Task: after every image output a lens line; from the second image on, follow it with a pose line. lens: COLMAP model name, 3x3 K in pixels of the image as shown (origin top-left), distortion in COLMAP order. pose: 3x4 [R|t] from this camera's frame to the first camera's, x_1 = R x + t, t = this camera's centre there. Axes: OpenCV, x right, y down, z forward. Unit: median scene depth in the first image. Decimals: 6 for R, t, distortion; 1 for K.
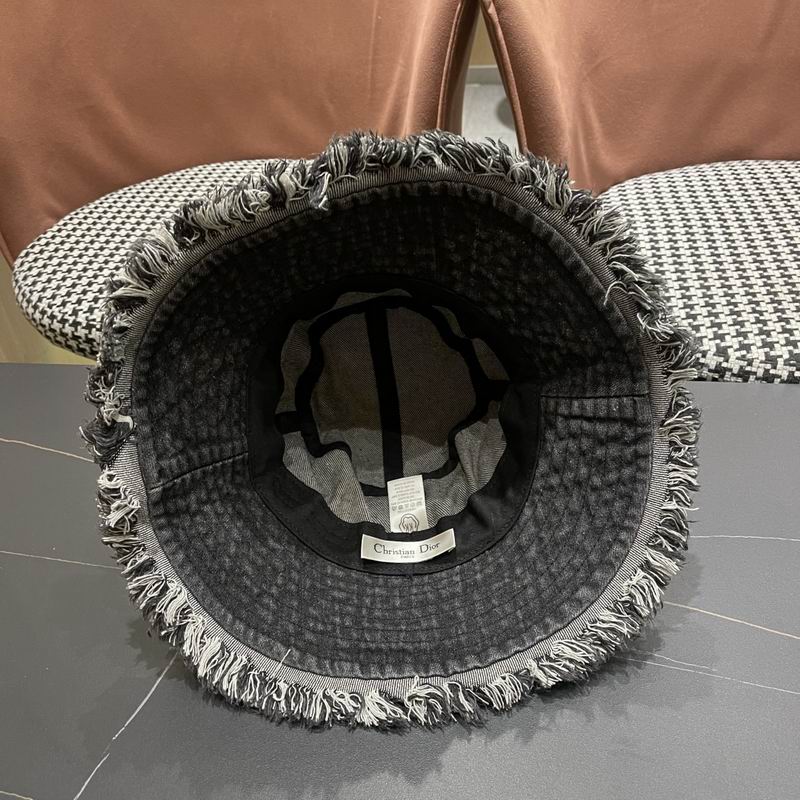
lens RADIAL K [[828.5, 0, 398.5], [0, 828.5, 401.1], [0, 0, 1]] dist [0.013551, 0.000000]
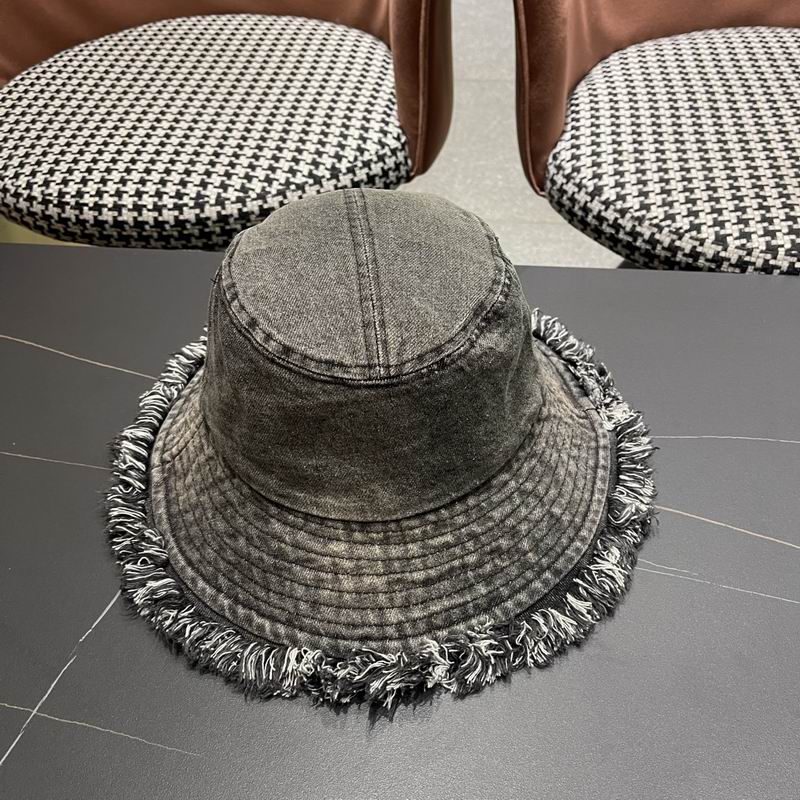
lens RADIAL K [[828.5, 0, 404.9], [0, 828.5, 404.2], [0, 0, 1]] dist [0.013551, 0.000000]
pose [[0.999610, 0.008176, 0.026703, 0.005027], [-0.012105, 0.988545, 0.150438, -0.010658], [-0.025168, -0.150703, 0.988259, 0.038460]]
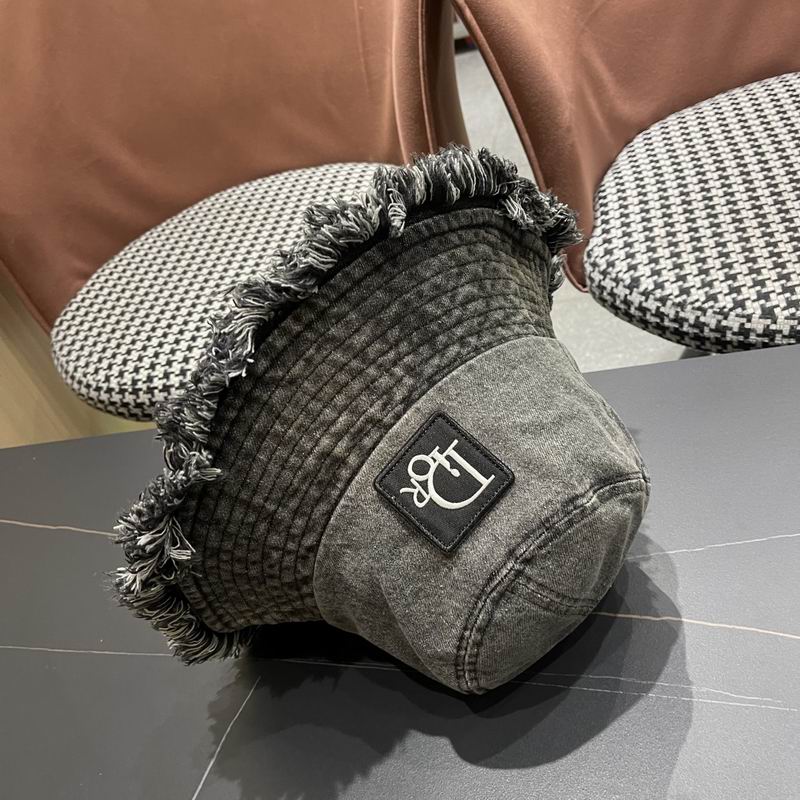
lens RADIAL K [[828.5, 0, 408.4], [0, 828.5, 400.6], [0, 0, 1]] dist [0.013551, 0.000000]
pose [[0.978827, -0.164782, -0.121425, 0.083627], [0.171358, 0.984144, 0.045798, -0.062804], [0.111953, -0.065636, 0.991544, 0.040817]]
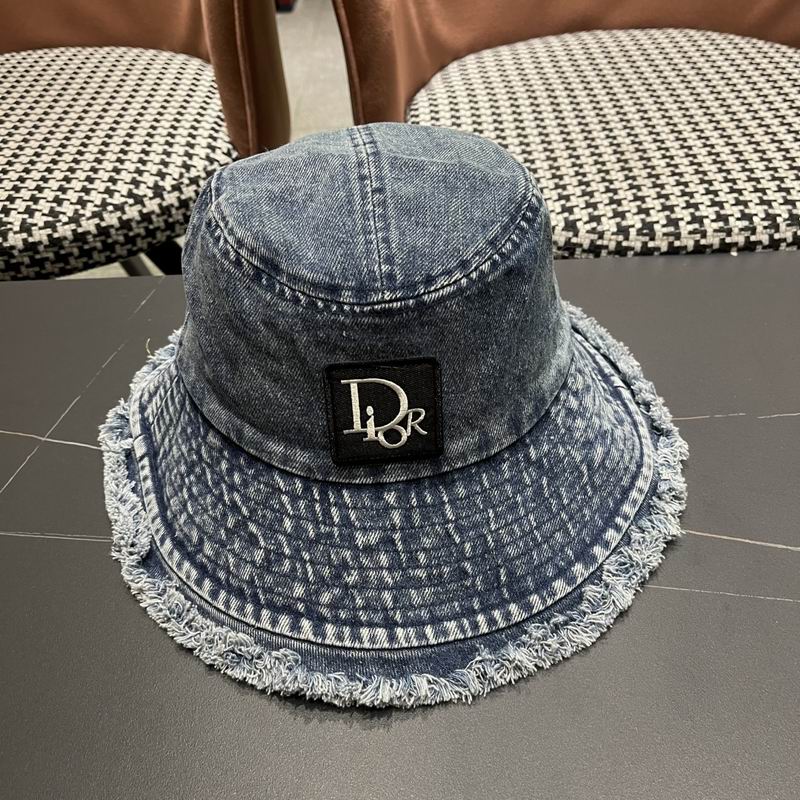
lens RADIAL K [[828.5, 0, 401.6], [0, 828.5, 419.3], [0, 0, 1]] dist [0.013551, 0.000000]
pose [[0.988023, -0.083141, 0.129991, 0.064346], [0.071519, 0.993219, 0.091660, 0.044381], [-0.136730, -0.081265, 0.987269, 0.106416]]
